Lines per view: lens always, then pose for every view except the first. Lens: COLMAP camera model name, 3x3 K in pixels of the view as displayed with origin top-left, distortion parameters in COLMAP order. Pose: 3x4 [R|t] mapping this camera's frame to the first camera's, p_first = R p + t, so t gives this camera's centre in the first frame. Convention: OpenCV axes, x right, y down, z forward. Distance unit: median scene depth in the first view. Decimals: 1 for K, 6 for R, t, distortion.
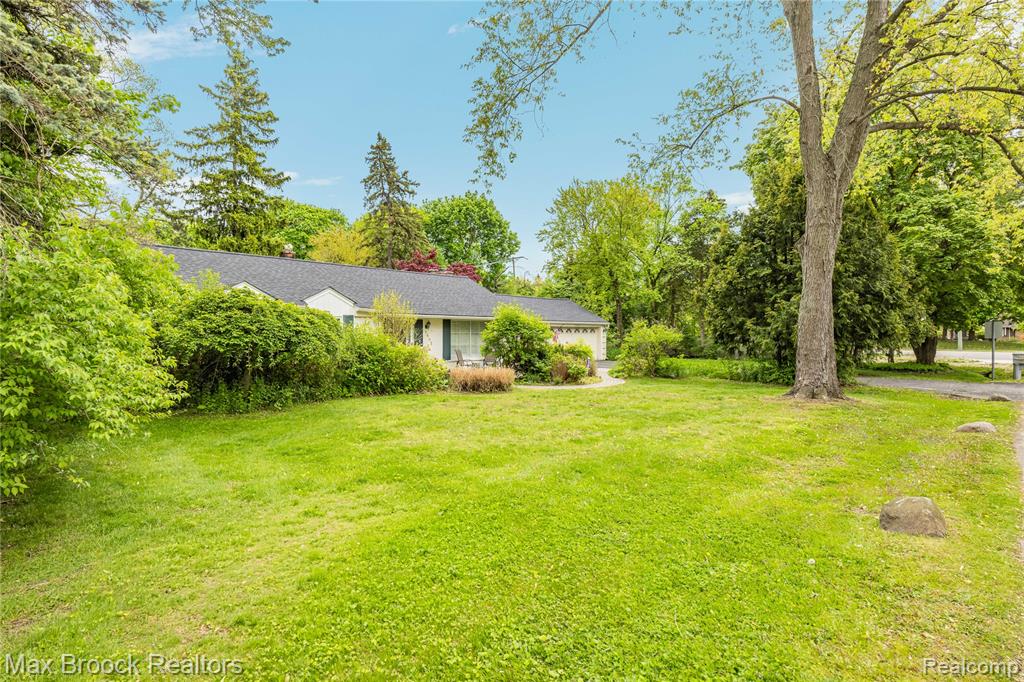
lens RADIAL K [[568.1, 0, 521.7], [0, 568.1, 337.9], [0, 0, 1]] dist [-0.000656, -0.000238]
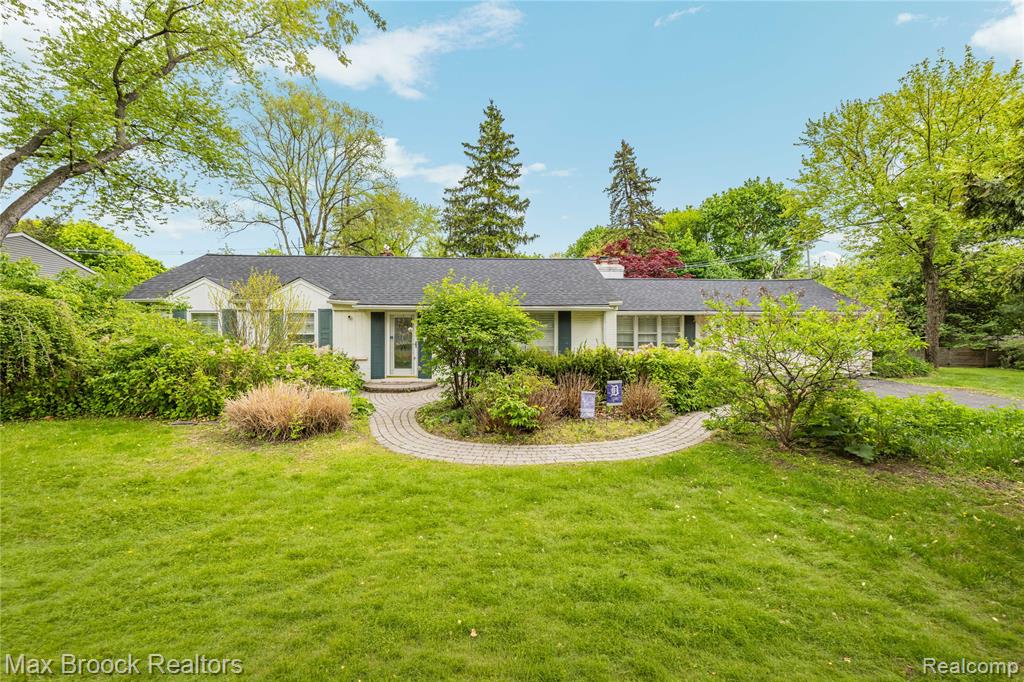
lens RADIAL K [[412.6, 0, 507.7], [0, 412.6, 337.6], [0, 0, 1]] dist [0.002340, -0.000272]
pose [[0.704550, 0.001615, -0.709653, 0.161441], [-0.001734, 0.999998, 0.000554, 0.000551], [0.709653, 0.000840, 0.704551, 0.371699]]
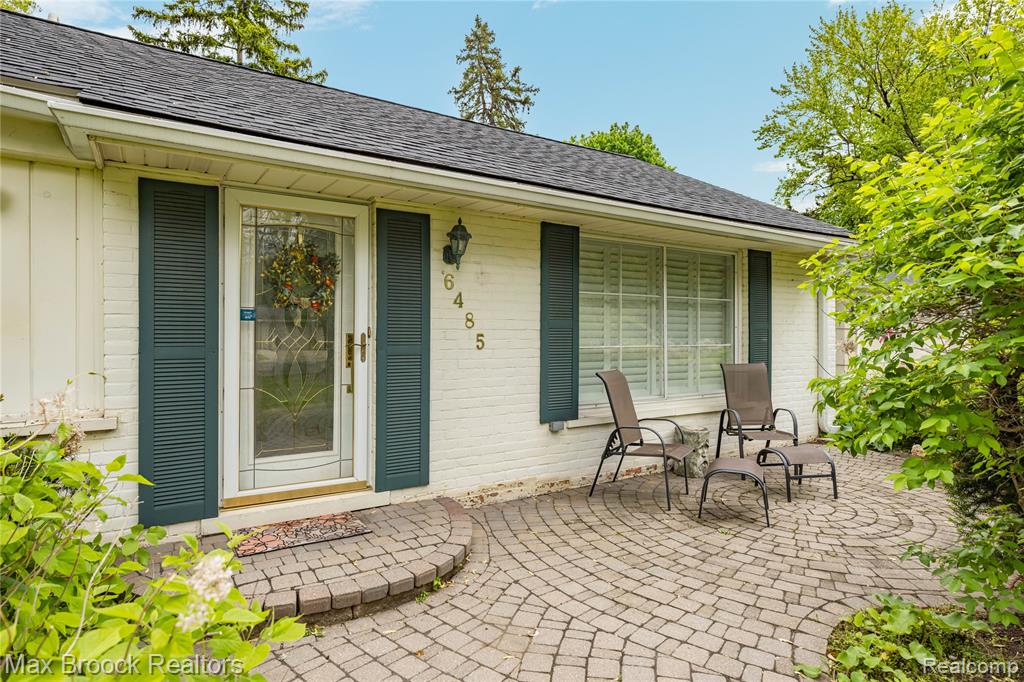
lens RADIAL K [[570.7, 0, 511.7], [0, 570.7, 339.6], [0, 0, 1]] dist [0.000289, 0.002022]
pose [[0.966545, 0.004405, -0.256461, -0.054424], [-0.004249, 0.999990, 0.001165, 0.004751], [0.256463, -0.000036, 0.966554, 0.451107]]
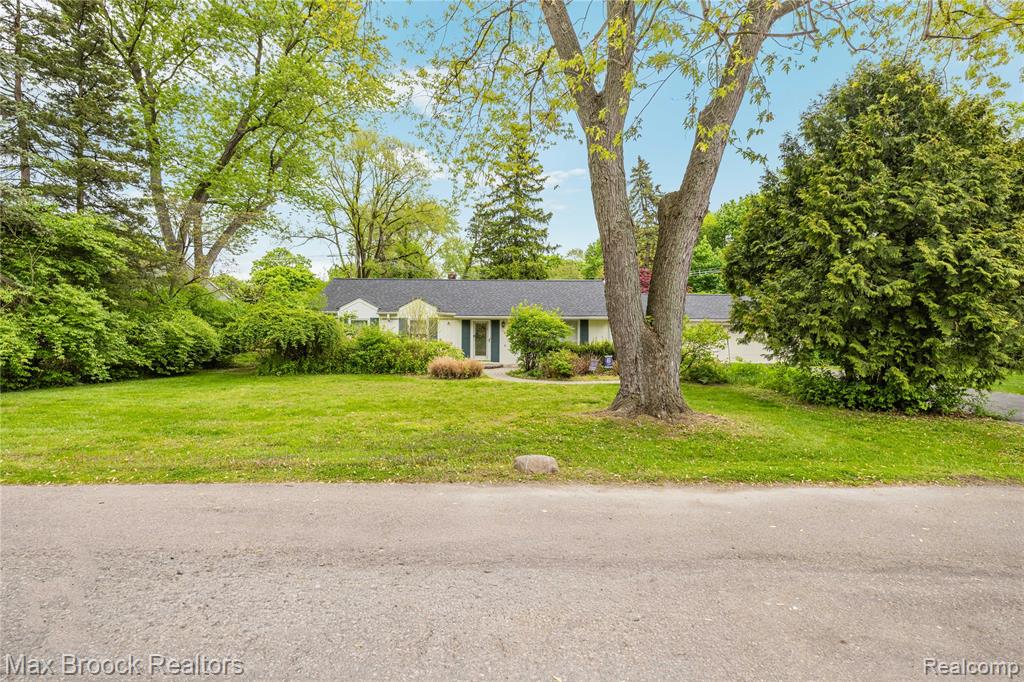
lens RADIAL K [[497.2, 0, 500.5], [0, 497.2, 341.6], [0, 0, 1]] dist [0.002907, 0.000039]
pose [[0.682872, 0.003126, -0.730531, 0.328244], [-0.005076, 0.999987, -0.000466, 0.007547], [0.730520, 0.004026, 0.682879, 0.153319]]
